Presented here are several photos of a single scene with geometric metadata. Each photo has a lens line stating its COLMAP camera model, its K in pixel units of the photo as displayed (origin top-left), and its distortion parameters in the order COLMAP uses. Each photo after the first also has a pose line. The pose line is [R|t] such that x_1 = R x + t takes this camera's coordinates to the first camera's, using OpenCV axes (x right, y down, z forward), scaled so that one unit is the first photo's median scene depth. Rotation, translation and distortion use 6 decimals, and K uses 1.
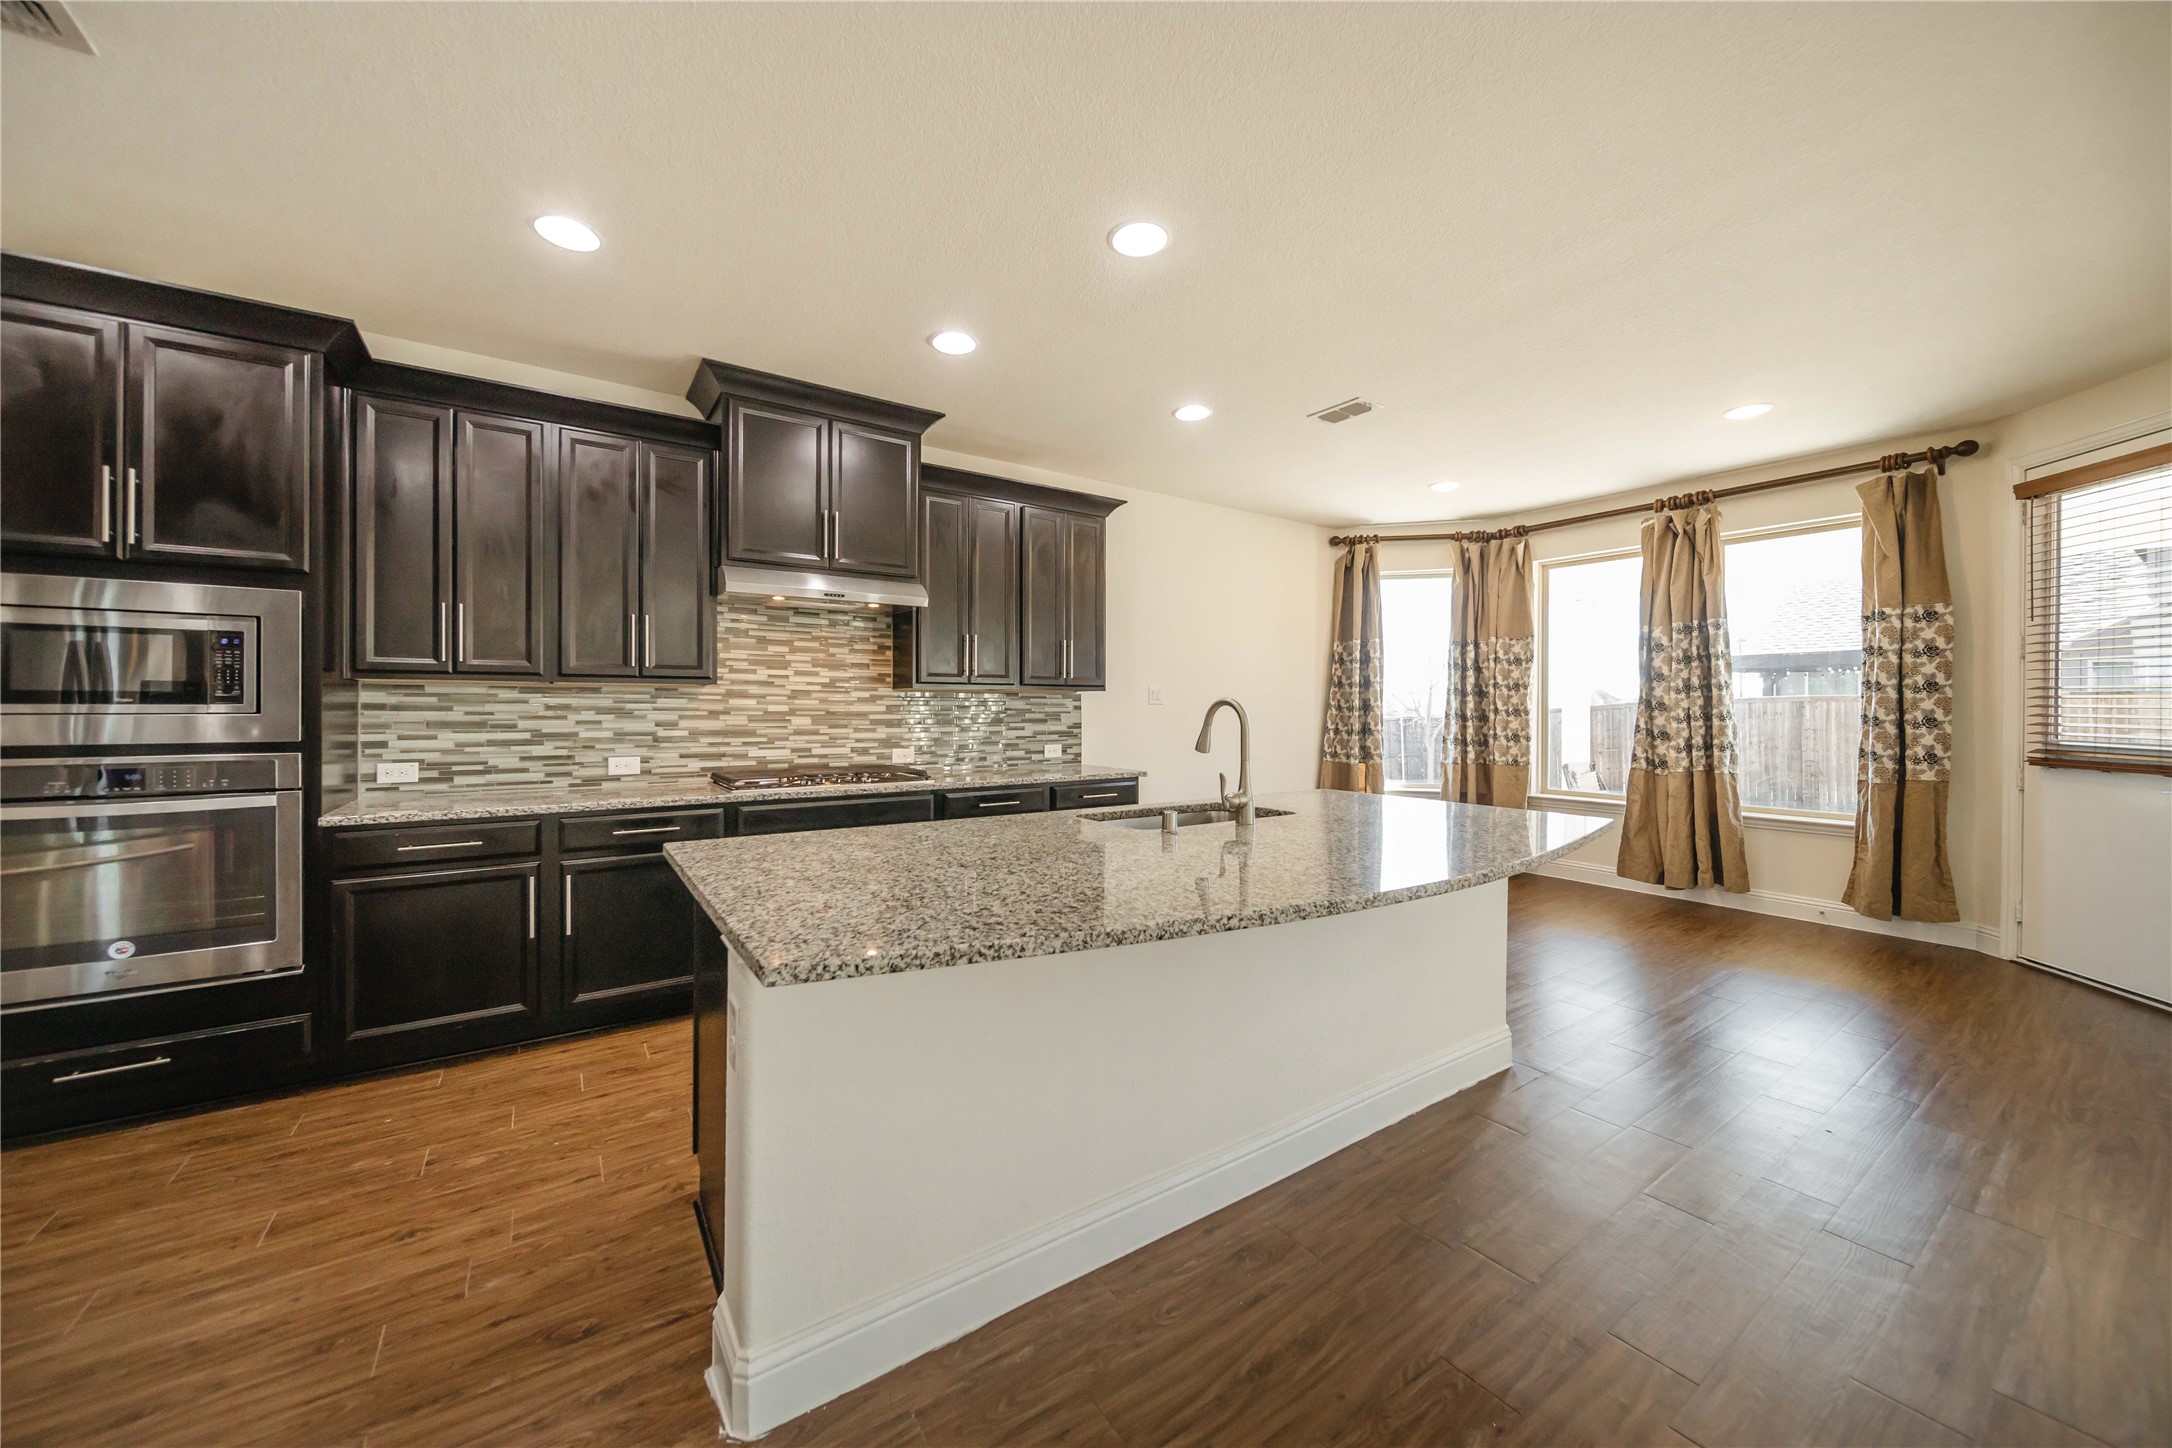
lens RADIAL K [[767.1, 0, 1079.0], [0, 767.1, 697.5], [0, 0, 1]] dist [-0.001989, -0.000107]
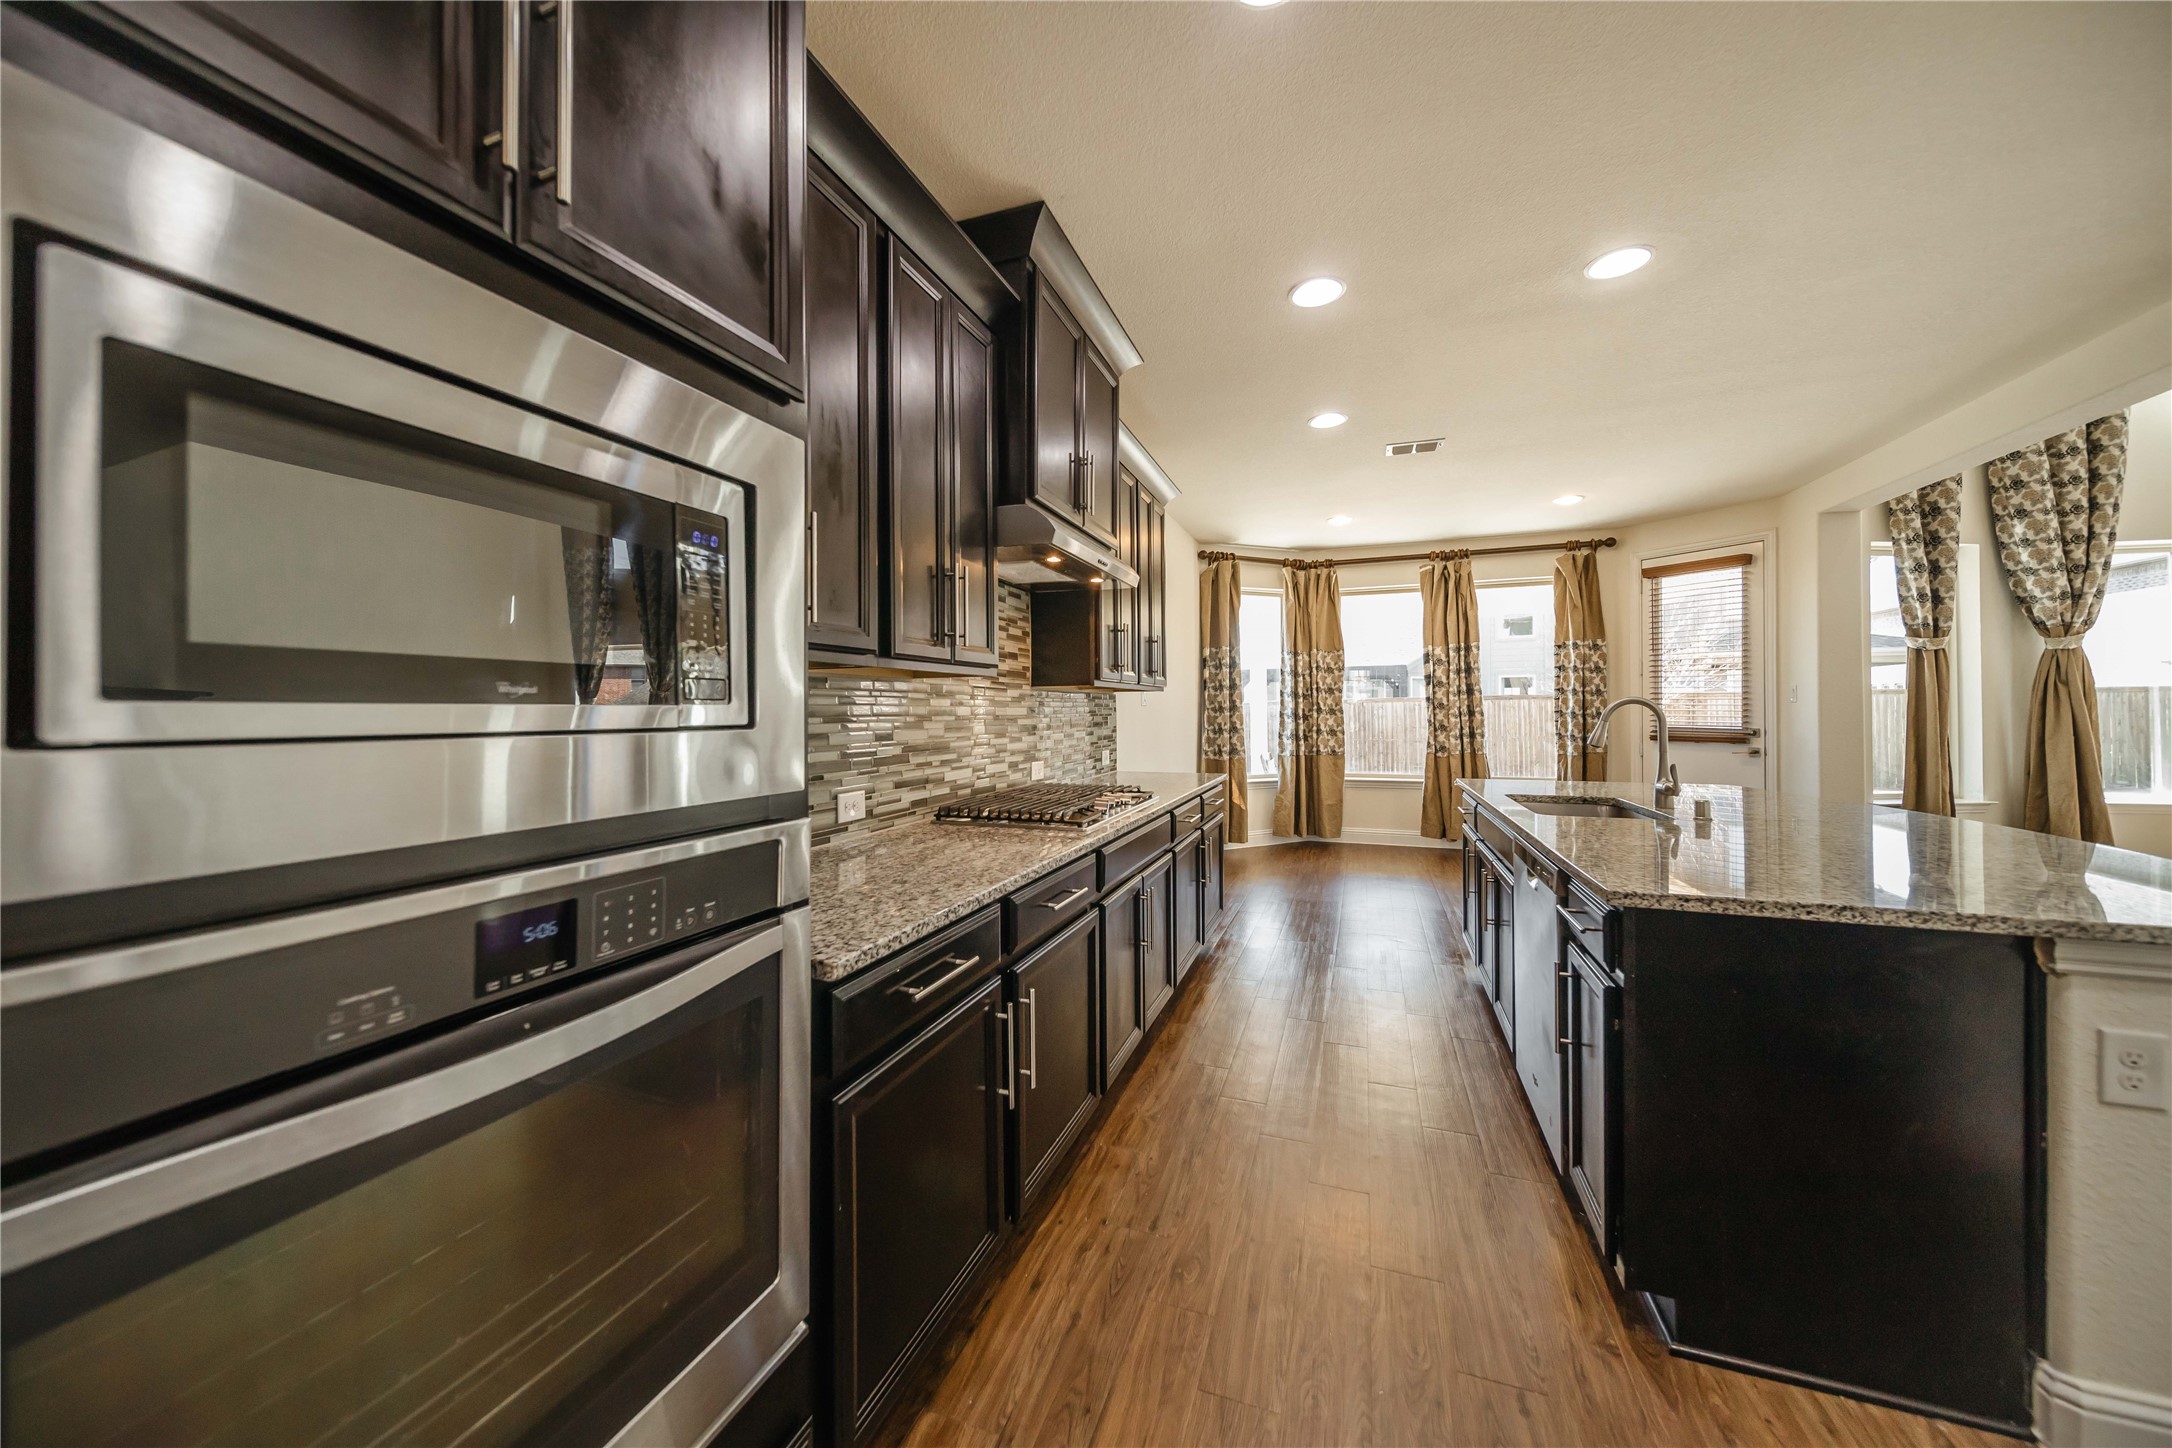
lens RADIAL K [[767.1, 0, 1079.0], [0, 767.1, 697.5], [0, 0, 1]] dist [-0.001989, -0.000107]
pose [[0.821063, 0.002524, 0.570832, -0.647482], [0.000837, 0.999984, -0.005627, 0.004662], [-0.570837, 0.005098, 0.821047, 0.319978]]
